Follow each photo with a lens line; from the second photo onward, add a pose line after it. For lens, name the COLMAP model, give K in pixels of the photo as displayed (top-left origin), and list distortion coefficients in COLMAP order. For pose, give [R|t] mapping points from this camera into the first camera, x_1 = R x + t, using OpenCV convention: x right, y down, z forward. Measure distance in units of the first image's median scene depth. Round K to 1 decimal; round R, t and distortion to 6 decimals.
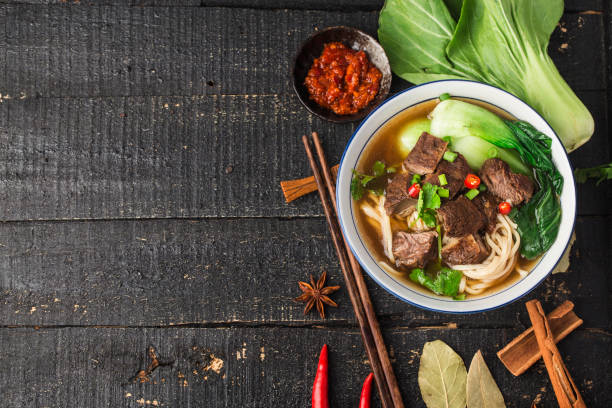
lens RADIAL K [[1993.7, 0, 306.0], [0, 1993.7, 204.0], [0, 0, 1]] dist [-0.024369, 1.054265]
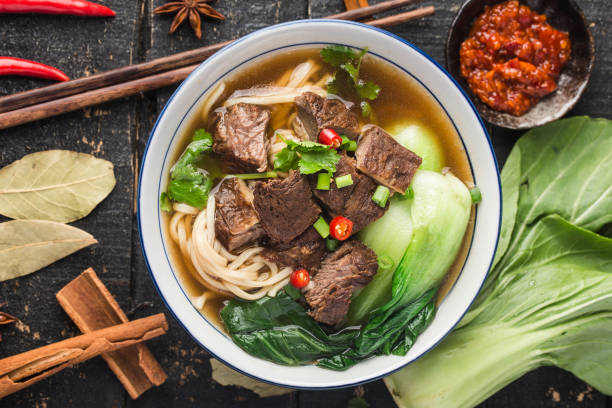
lens RADIAL K [[1993.7, 0, 306.0], [0, 1993.7, 204.0], [0, 0, 1]] dist [-0.024369, 1.054265]
pose [[-0.033722, 0.998653, -0.039445, 0.096910], [-0.995455, -0.030044, 0.090374, -0.055627], [0.089068, 0.042313, 0.995126, 0.335491]]
